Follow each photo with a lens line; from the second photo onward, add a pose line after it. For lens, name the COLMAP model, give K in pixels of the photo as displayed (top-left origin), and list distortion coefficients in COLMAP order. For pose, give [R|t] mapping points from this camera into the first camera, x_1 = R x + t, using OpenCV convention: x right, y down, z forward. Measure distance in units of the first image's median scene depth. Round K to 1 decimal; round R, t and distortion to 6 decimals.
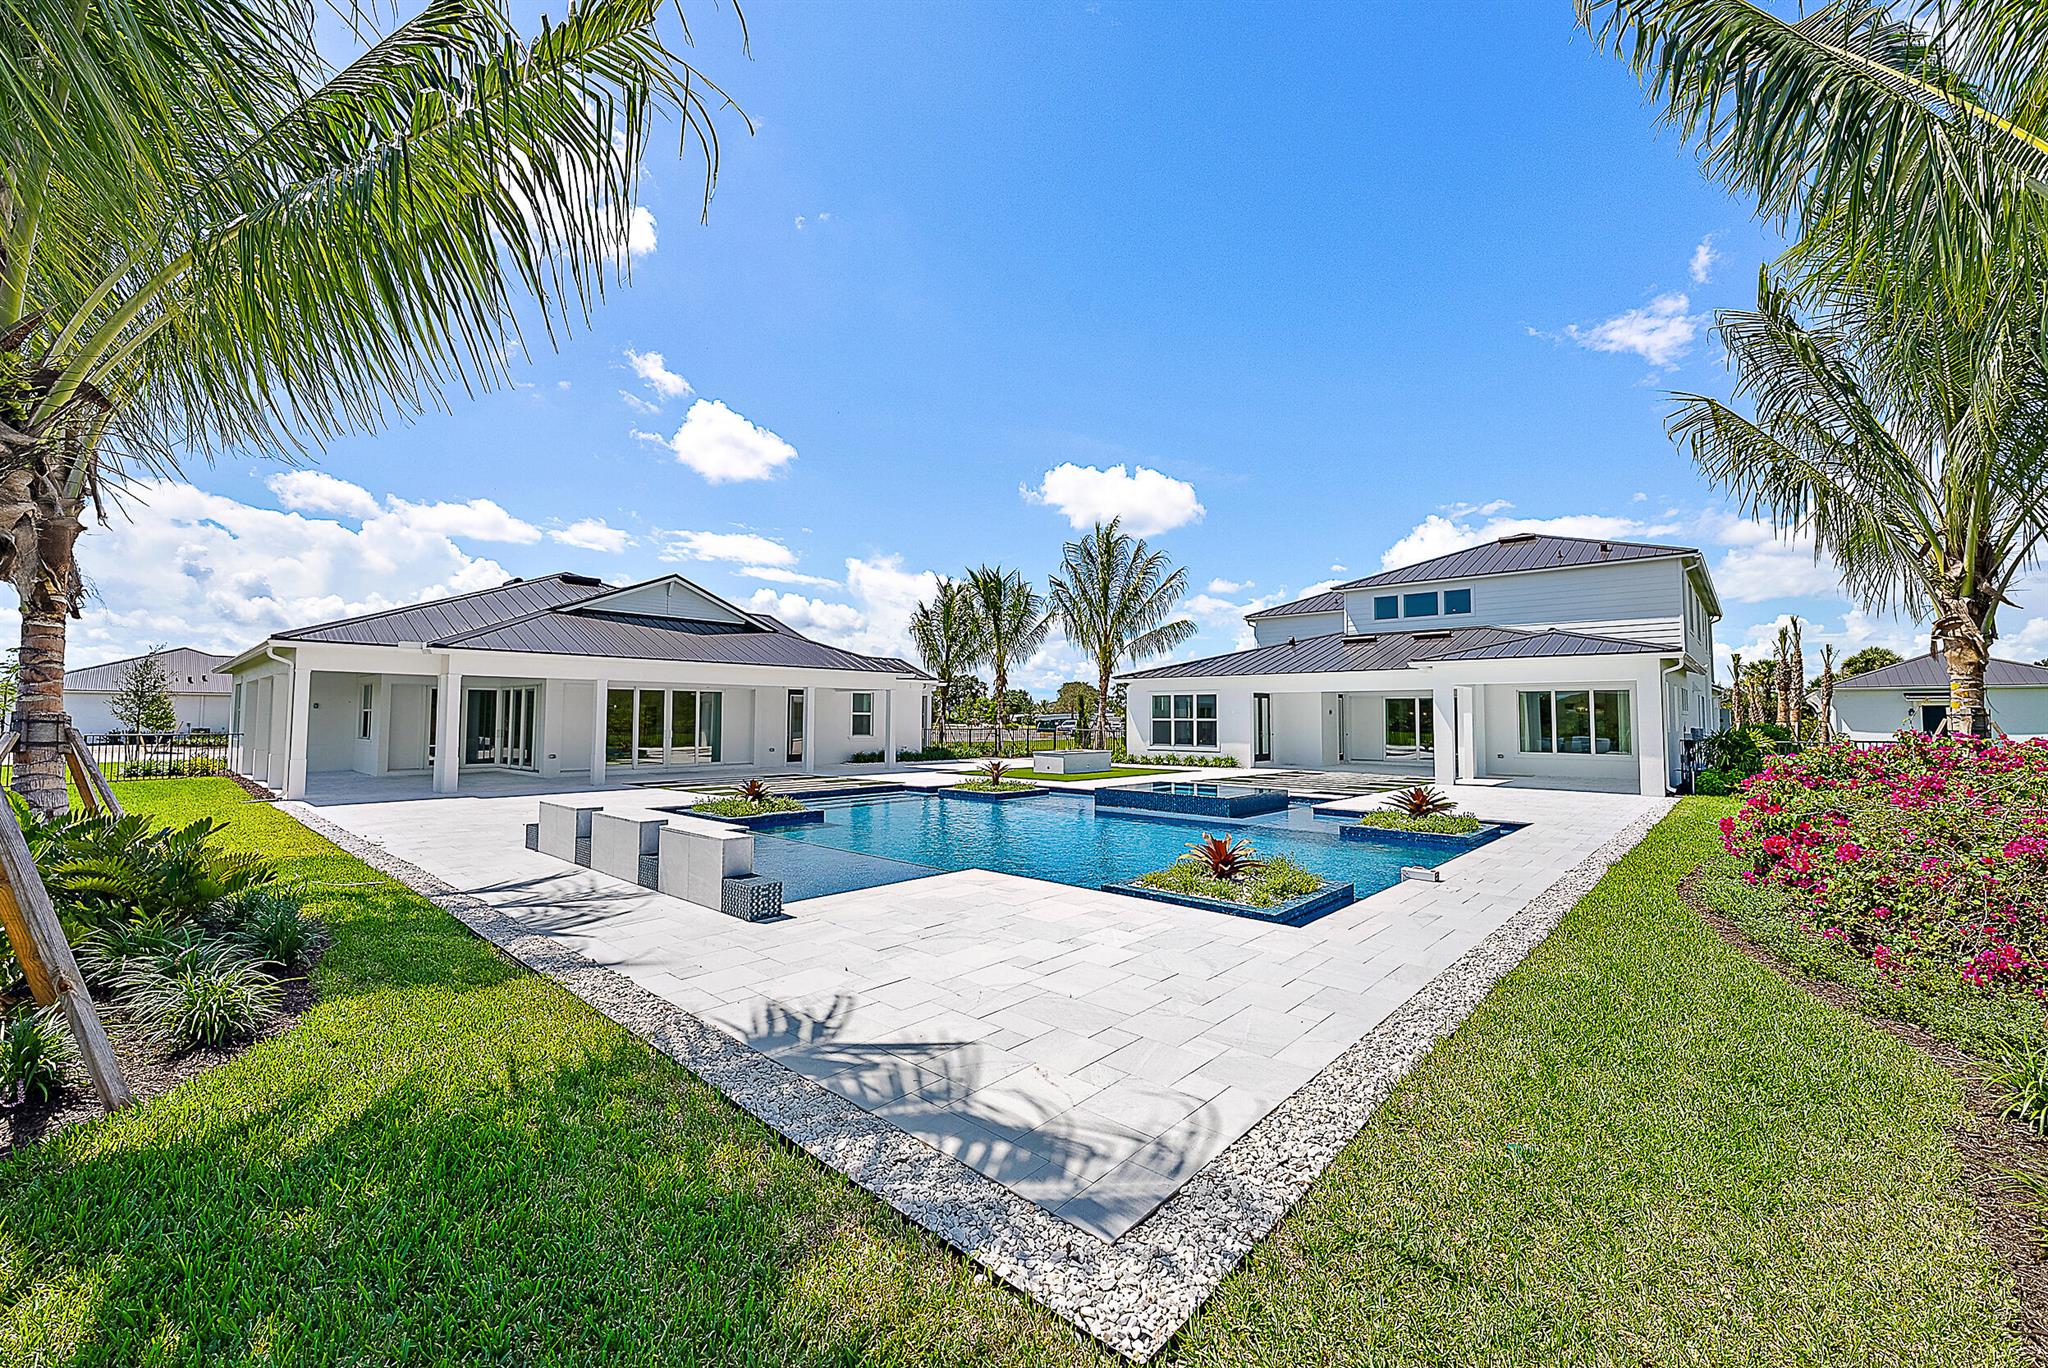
lens RADIAL K [[821.4, 0, 1022.2], [0, 821.4, 679.3], [0, 0, 1]] dist [0.073195, 0.000030]
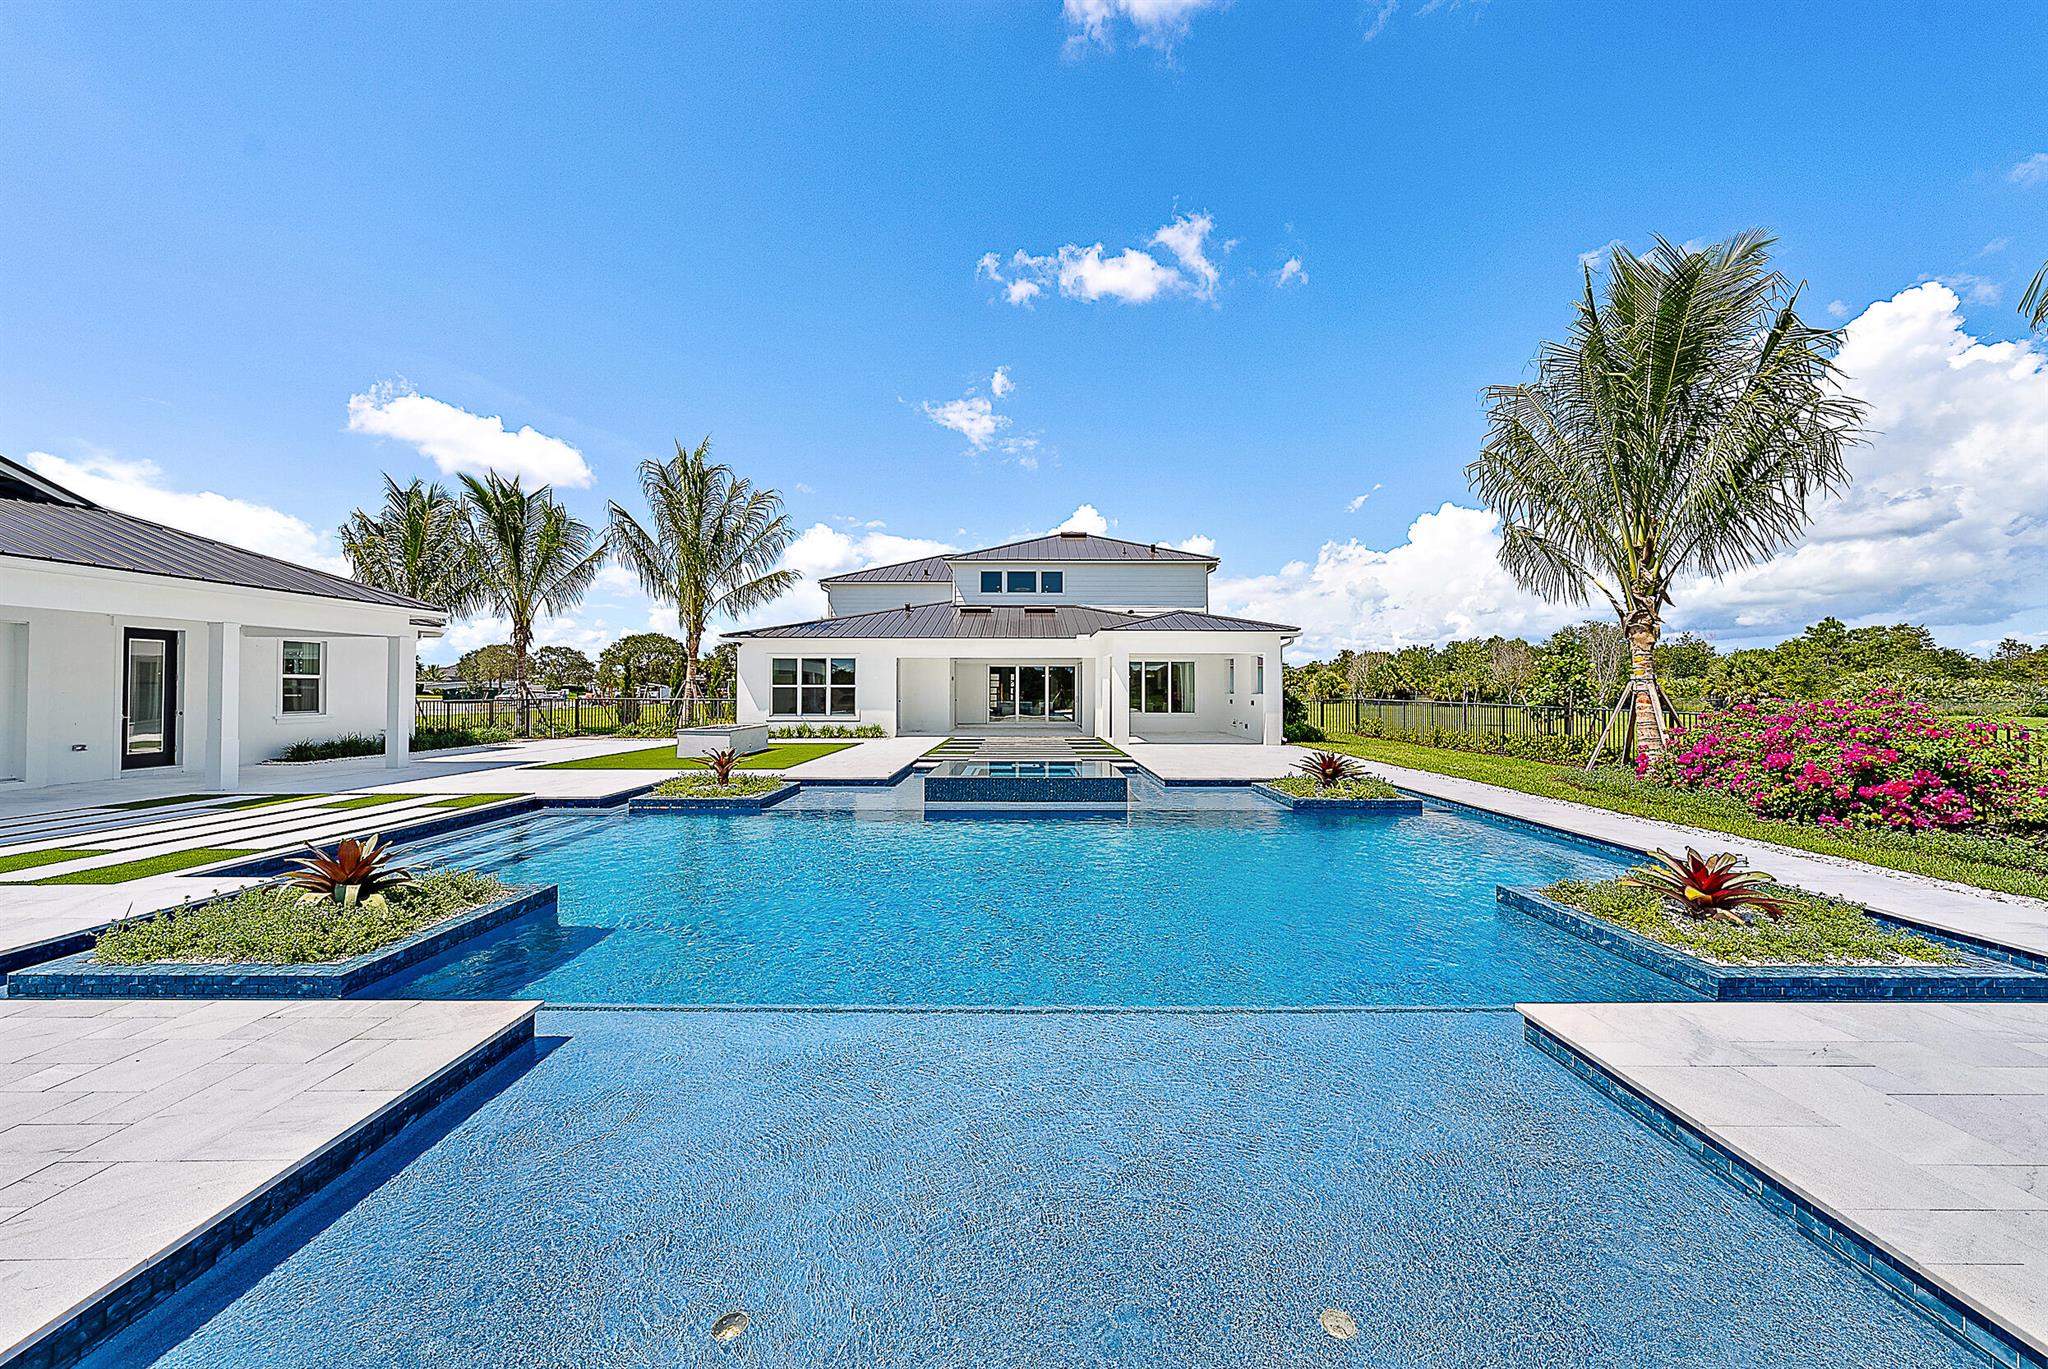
lens RADIAL K [[717.1, 0, 1024.0], [0, 717.1, 684.5], [0, 0, 1]] dist [0.013902, 0.000069]
pose [[0.749953, 0.000954, 0.661490, -0.141286], [-0.030327, 0.998997, 0.032941, 0.014413], [-0.660795, -0.044765, 0.749230, 0.261431]]
